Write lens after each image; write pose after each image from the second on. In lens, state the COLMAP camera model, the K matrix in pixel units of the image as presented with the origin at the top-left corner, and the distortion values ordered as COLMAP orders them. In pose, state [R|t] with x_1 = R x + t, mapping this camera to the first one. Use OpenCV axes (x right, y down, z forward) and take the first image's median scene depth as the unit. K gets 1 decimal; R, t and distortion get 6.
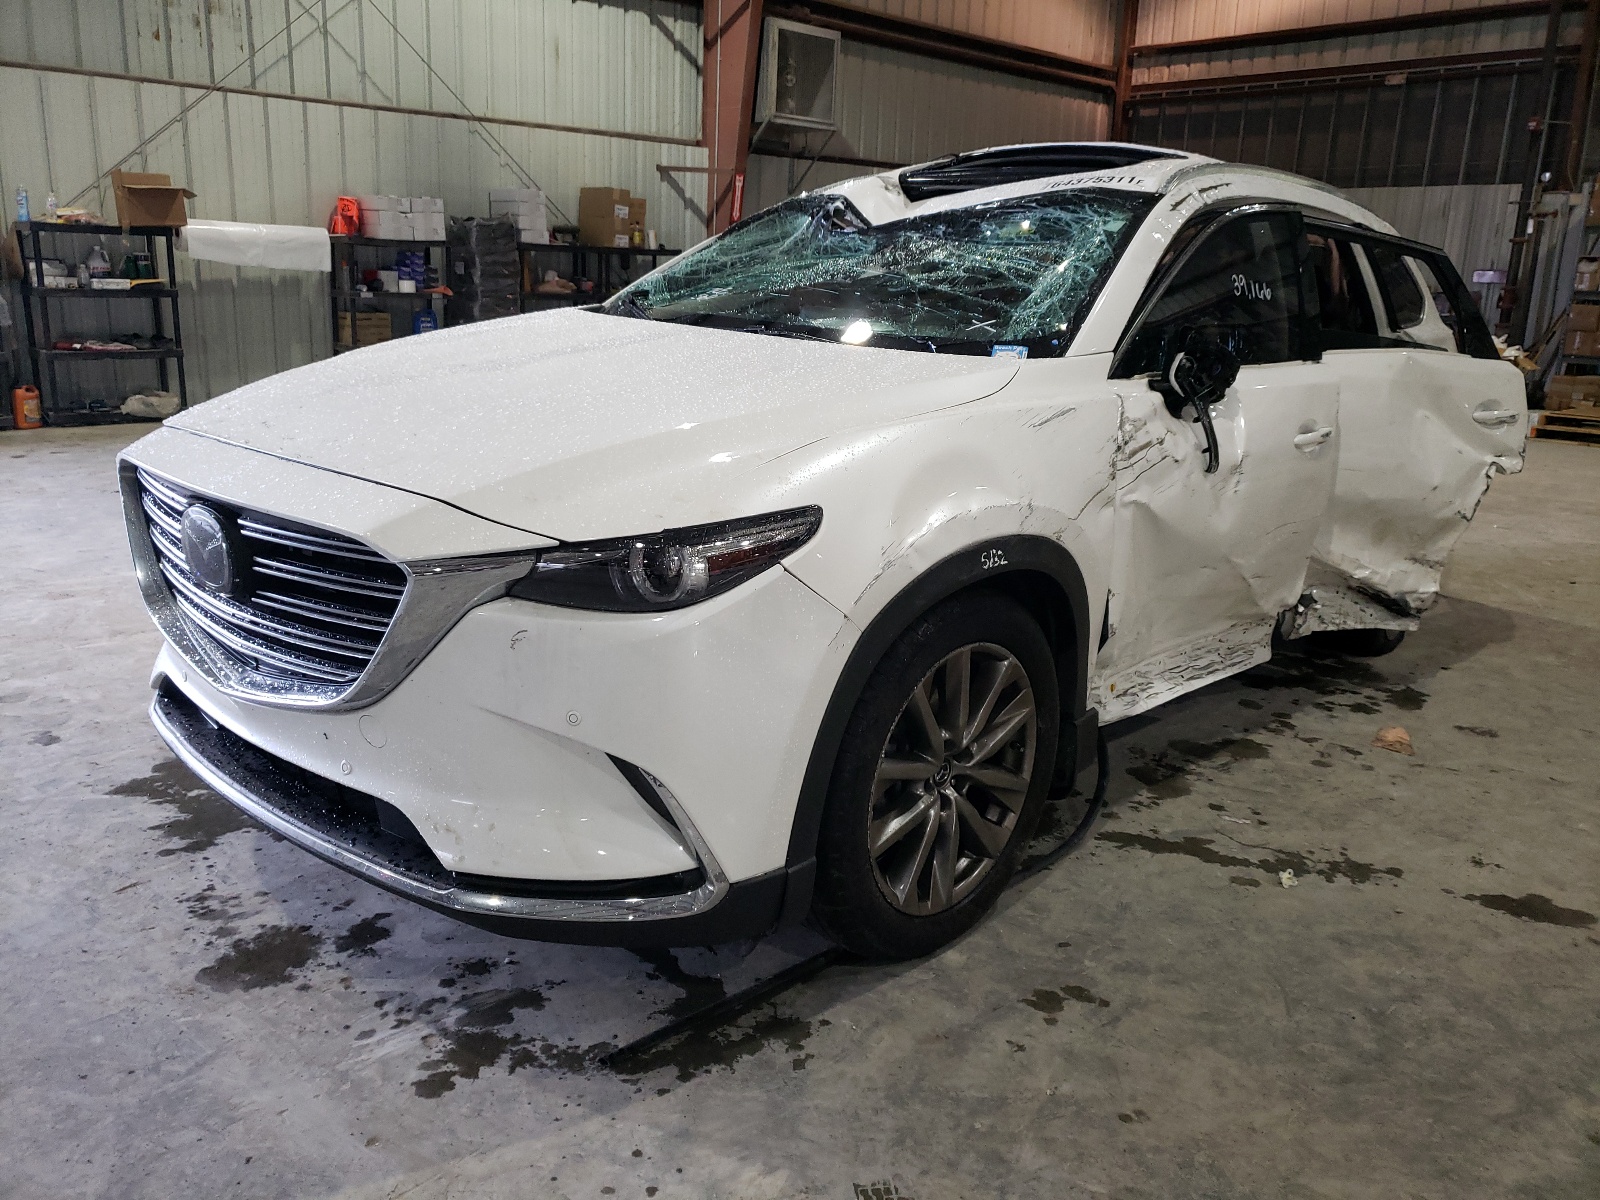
lens RADIAL K [[1297.6, 0, 806.9], [0, 1297.6, 587.7], [0, 0, 1]] dist [0.001948, 0.025303]
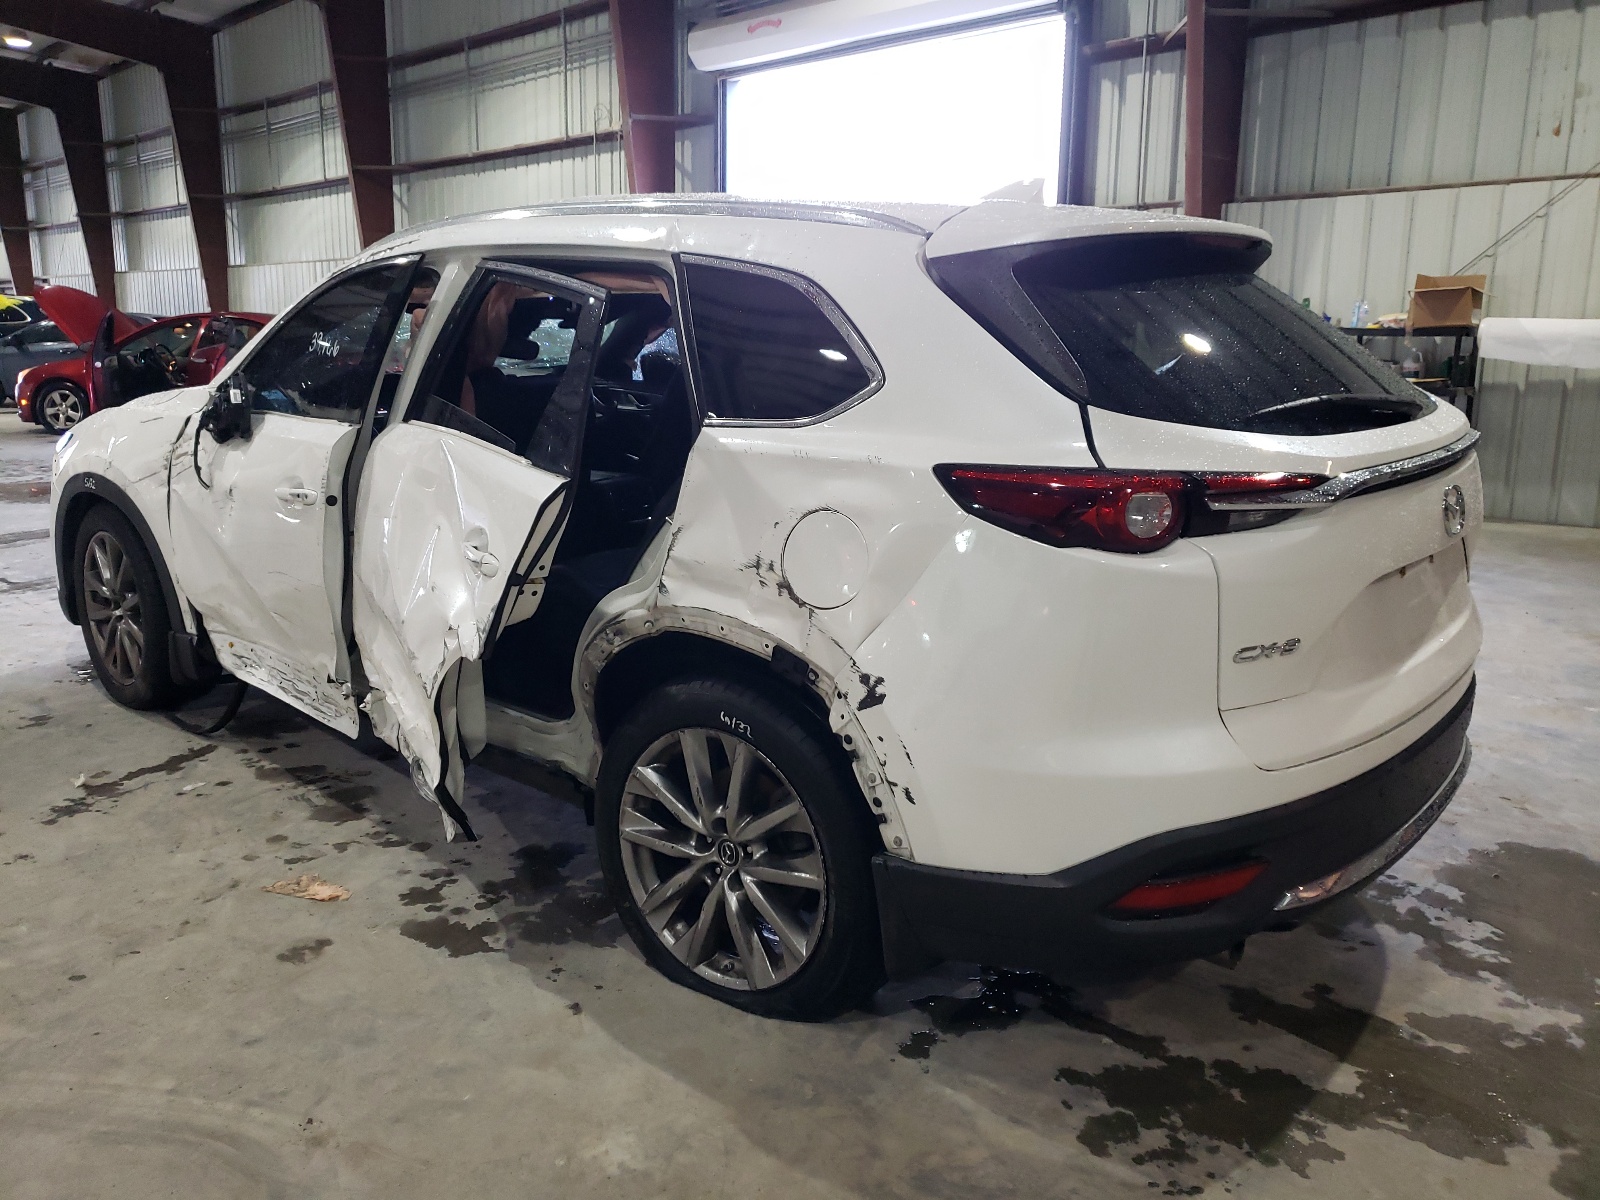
lens RADIAL K [[1297.6, 0, 799.7], [0, 1297.6, 600.4], [0, 0, 1]] dist [0.001948, 0.025303]
pose [[-0.039105, 0.173009, -0.984144, 1.259998], [-0.256334, 0.950202, 0.177228, -0.290232], [0.965797, 0.259200, 0.007190, 1.291924]]
